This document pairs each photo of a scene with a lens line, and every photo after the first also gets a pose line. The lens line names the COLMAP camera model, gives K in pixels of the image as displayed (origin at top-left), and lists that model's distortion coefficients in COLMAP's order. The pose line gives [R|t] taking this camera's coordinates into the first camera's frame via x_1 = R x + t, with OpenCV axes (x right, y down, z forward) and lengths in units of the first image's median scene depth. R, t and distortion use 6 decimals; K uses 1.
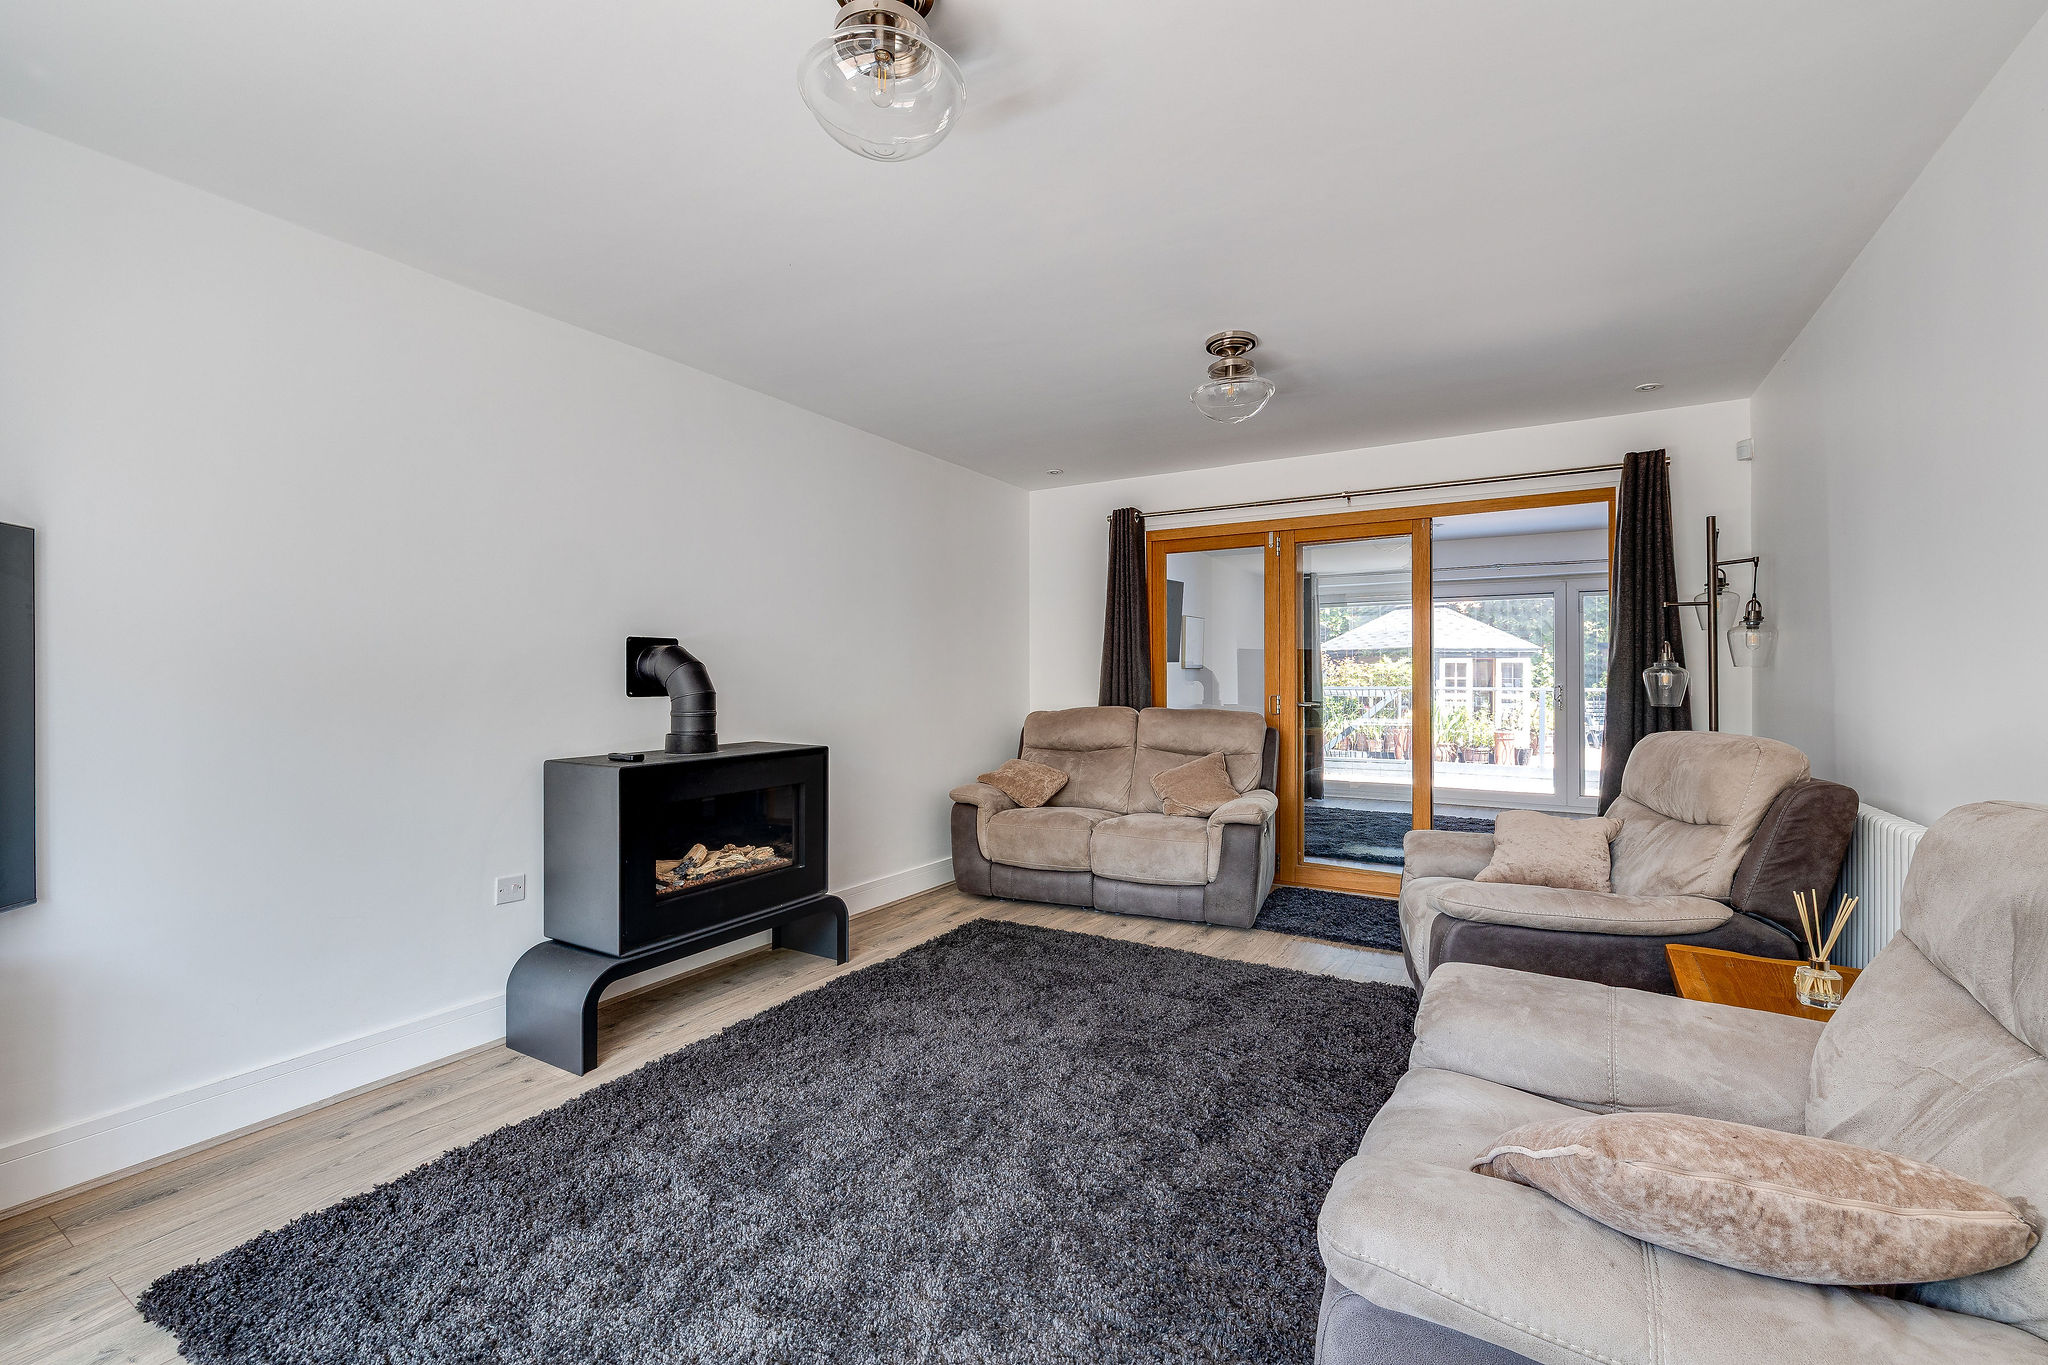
lens RADIAL K [[851.8, 0, 1031.6], [0, 851.8, 675.1], [0, 0, 1]] dist [-0.000516, 0.000309]
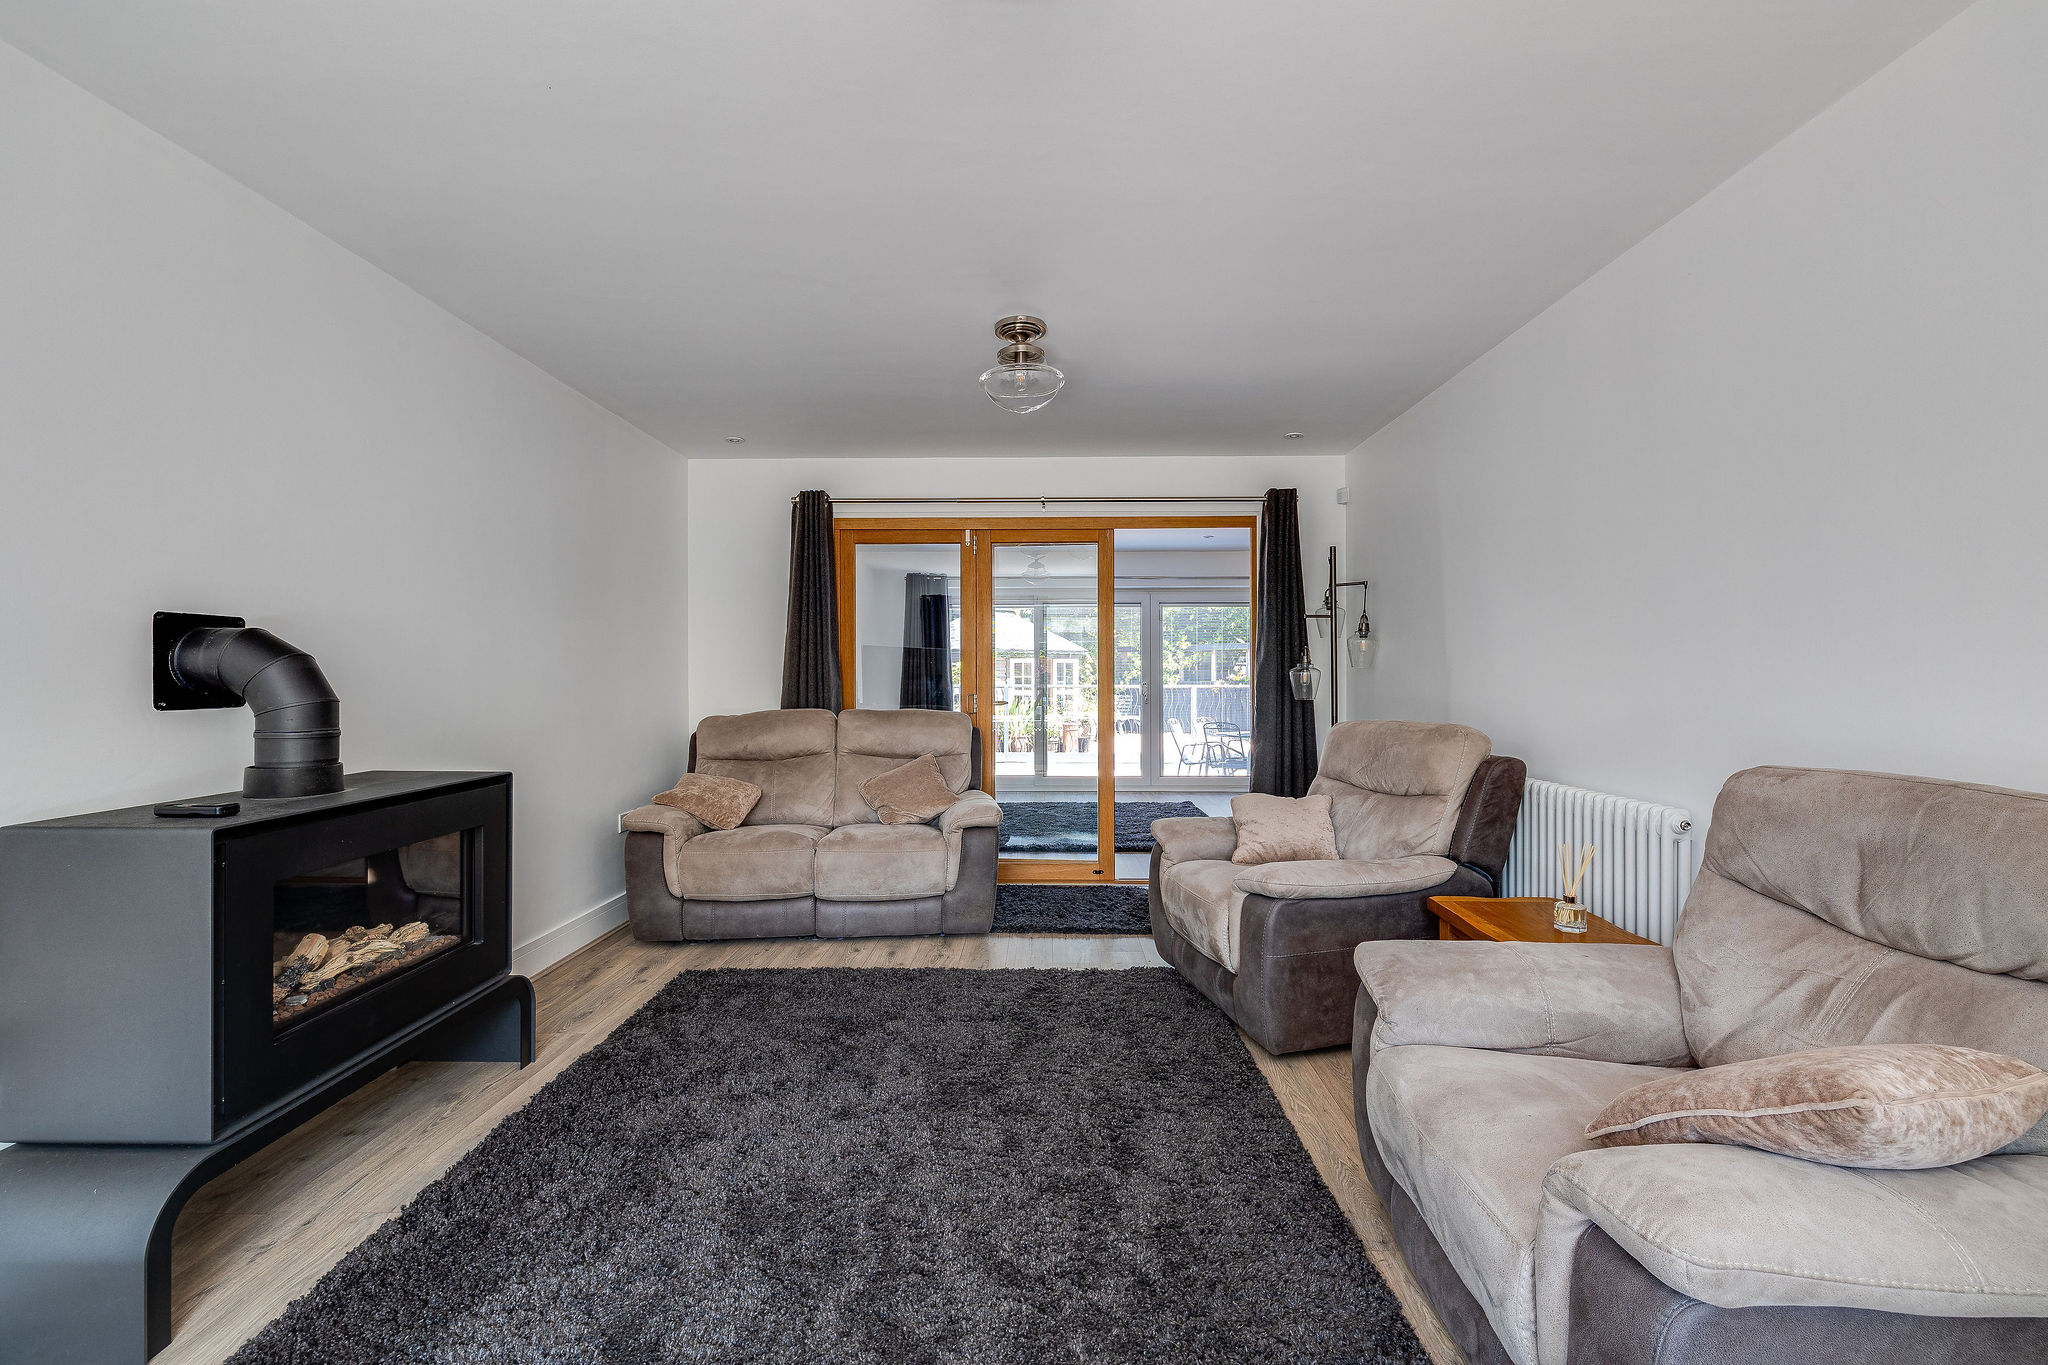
lens RADIAL K [[851.8, 0, 1031.6], [0, 851.8, 675.1], [0, 0, 1]] dist [-0.000516, 0.000309]
pose [[0.867605, -0.000711, 0.497253, -0.197576], [-0.000116, 0.999999, 0.001631, -0.000458], [-0.497254, -0.001473, 0.867604, 0.134498]]
